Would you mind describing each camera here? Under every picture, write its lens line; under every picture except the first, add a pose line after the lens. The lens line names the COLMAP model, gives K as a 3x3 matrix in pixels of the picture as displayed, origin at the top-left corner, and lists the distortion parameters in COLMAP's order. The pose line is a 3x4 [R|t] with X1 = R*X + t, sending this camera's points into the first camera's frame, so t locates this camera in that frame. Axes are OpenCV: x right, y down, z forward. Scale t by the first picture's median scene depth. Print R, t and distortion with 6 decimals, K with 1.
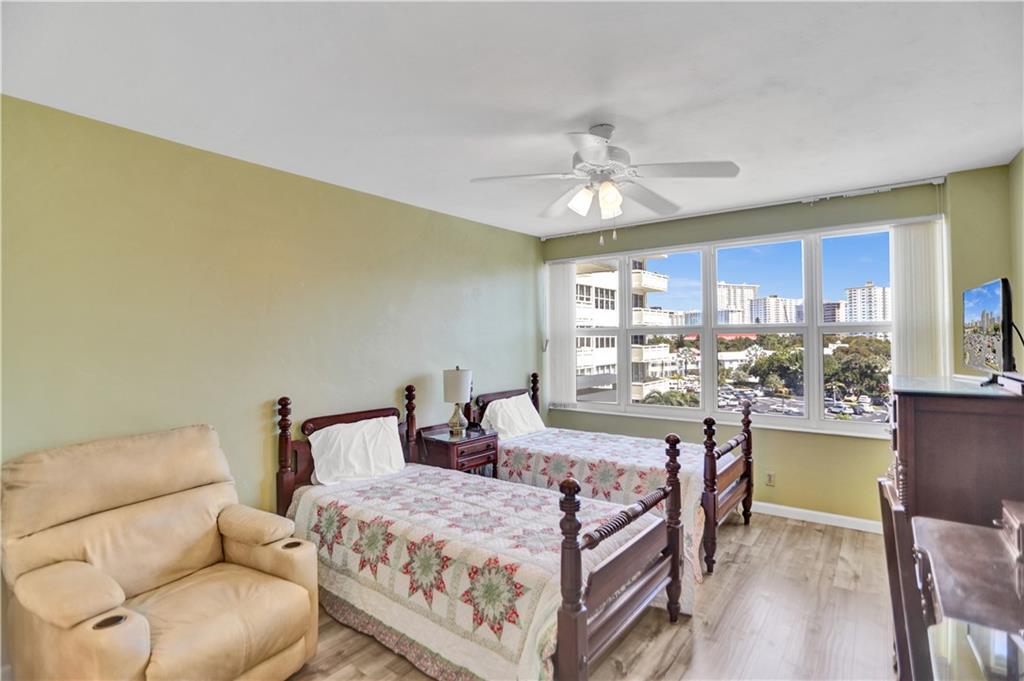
lens RADIAL K [[494.9, 0, 515.5], [0, 494.9, 338.4], [0, 0, 1]] dist [-0.038973, 0.000280]
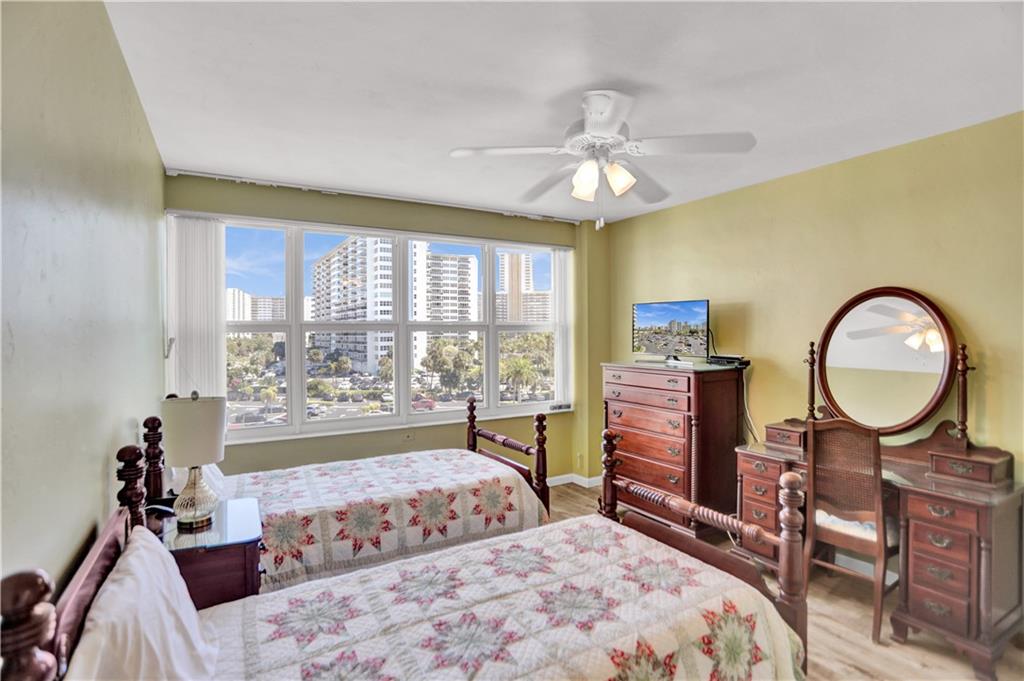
lens RADIAL K [[494.9, 0, 515.5], [0, 494.9, 338.4], [0, 0, 1]] dist [-0.038973, 0.000280]
pose [[0.360972, 0.000707, 0.932576, -0.621752], [-0.000747, 1.000000, -0.000468, 0.003765], [-0.932576, -0.000528, 0.360972, 0.702584]]
